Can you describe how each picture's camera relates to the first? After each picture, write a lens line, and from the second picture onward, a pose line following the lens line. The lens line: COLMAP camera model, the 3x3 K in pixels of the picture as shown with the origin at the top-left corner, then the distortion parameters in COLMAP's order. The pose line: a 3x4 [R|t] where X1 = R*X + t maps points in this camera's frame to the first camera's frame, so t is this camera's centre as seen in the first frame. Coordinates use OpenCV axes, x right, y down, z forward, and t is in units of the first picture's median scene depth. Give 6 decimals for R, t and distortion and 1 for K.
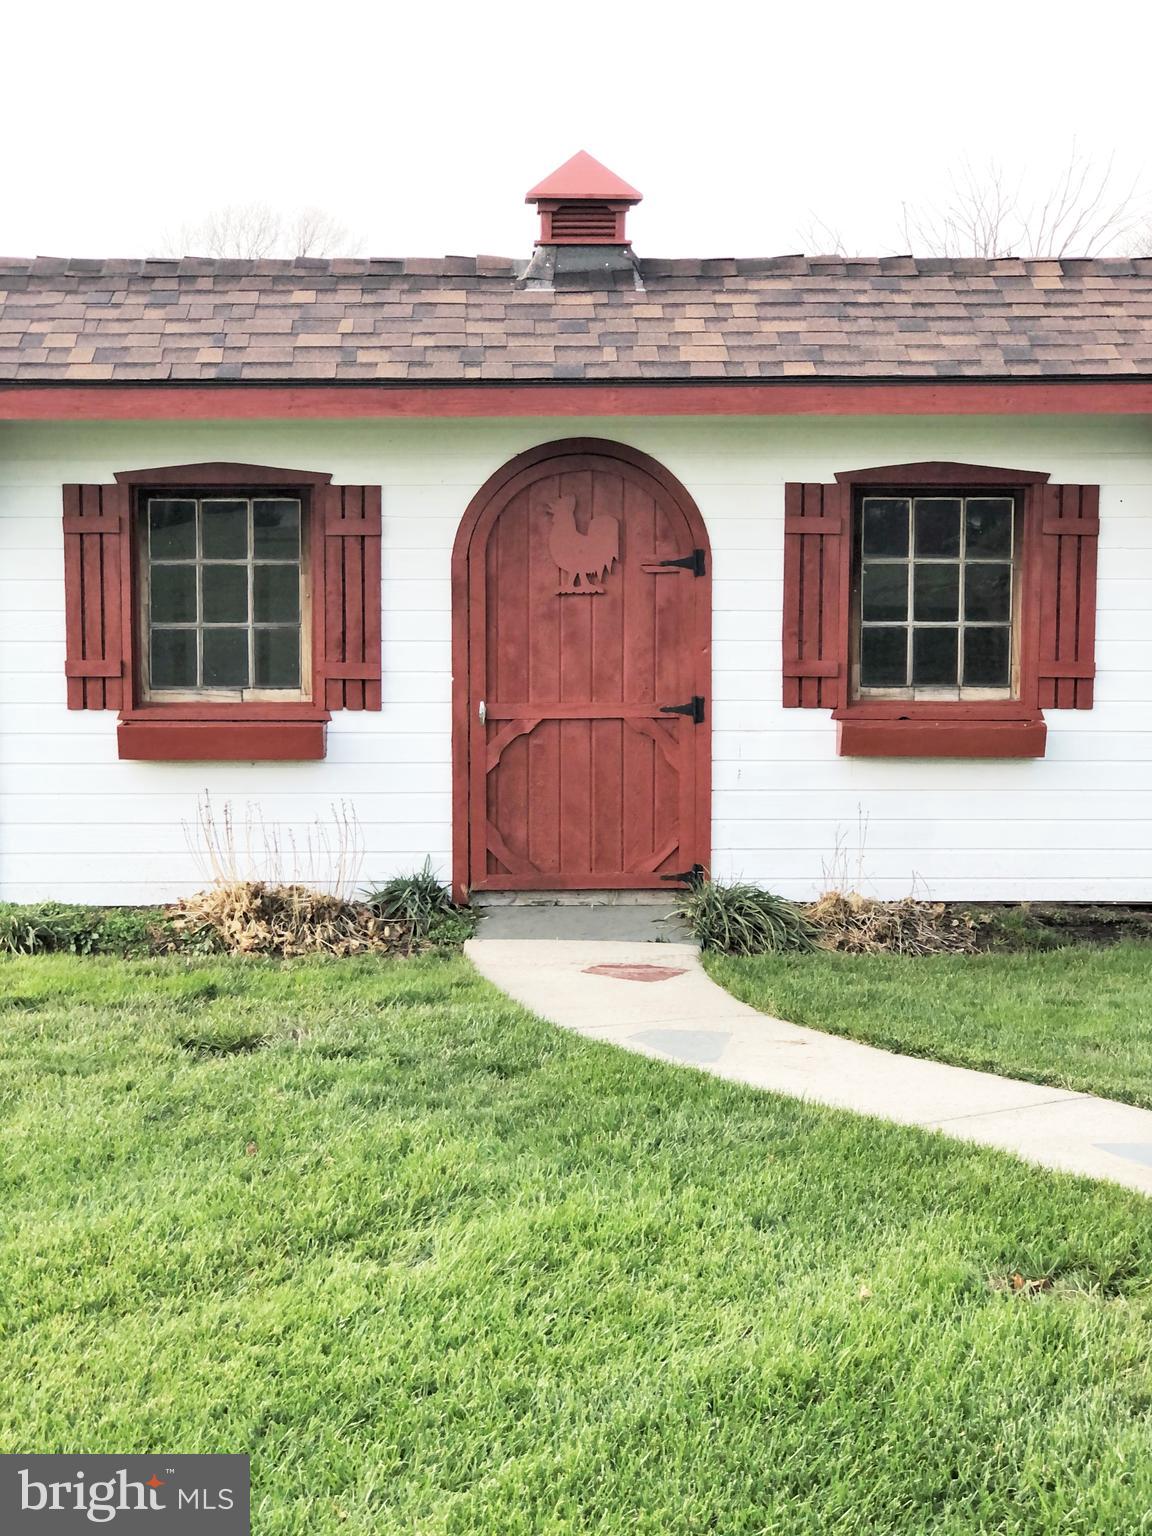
lens RADIAL K [[3274.9, 0, 609.4], [0, 3274.9, 766.1], [0, 0, 1]] dist [-0.151994, 3.679920]
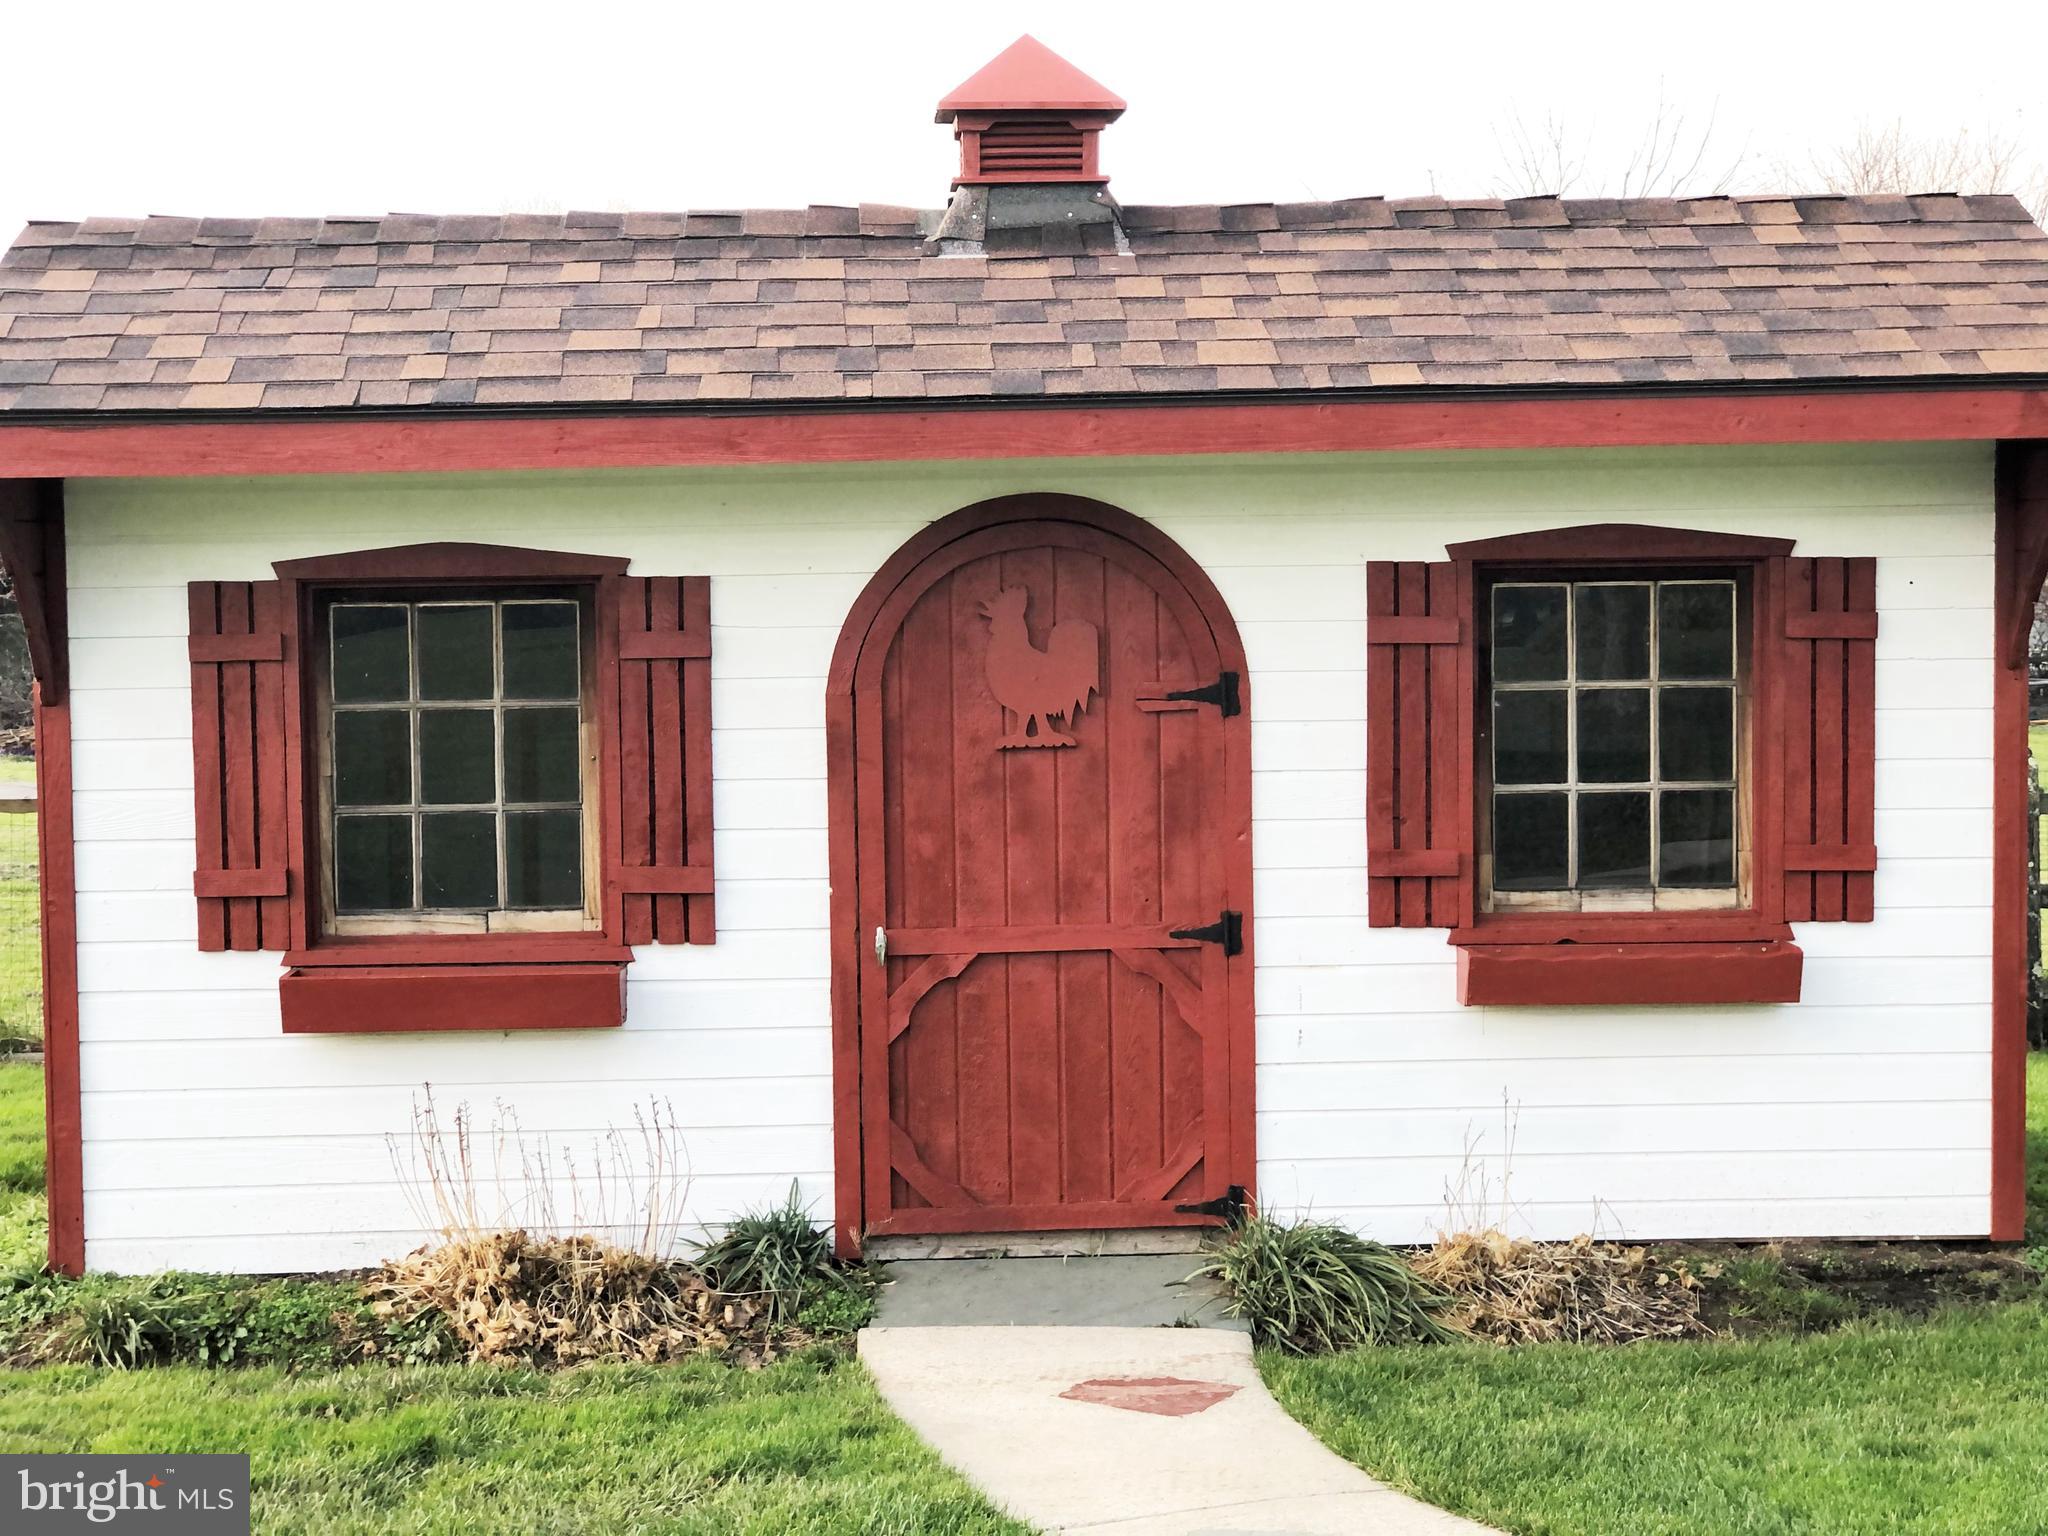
lens RADIAL K [[4366.6, 0, 1024.0], [0, 4366.6, 768.0], [0, 0, 1]] dist [-0.151994, 3.679920]
pose [[0.999886, -0.015114, 0.000367, -0.011858], [0.015117, 0.999128, -0.038912, -0.017261], [0.000221, 0.038913, 0.999243, 0.185142]]
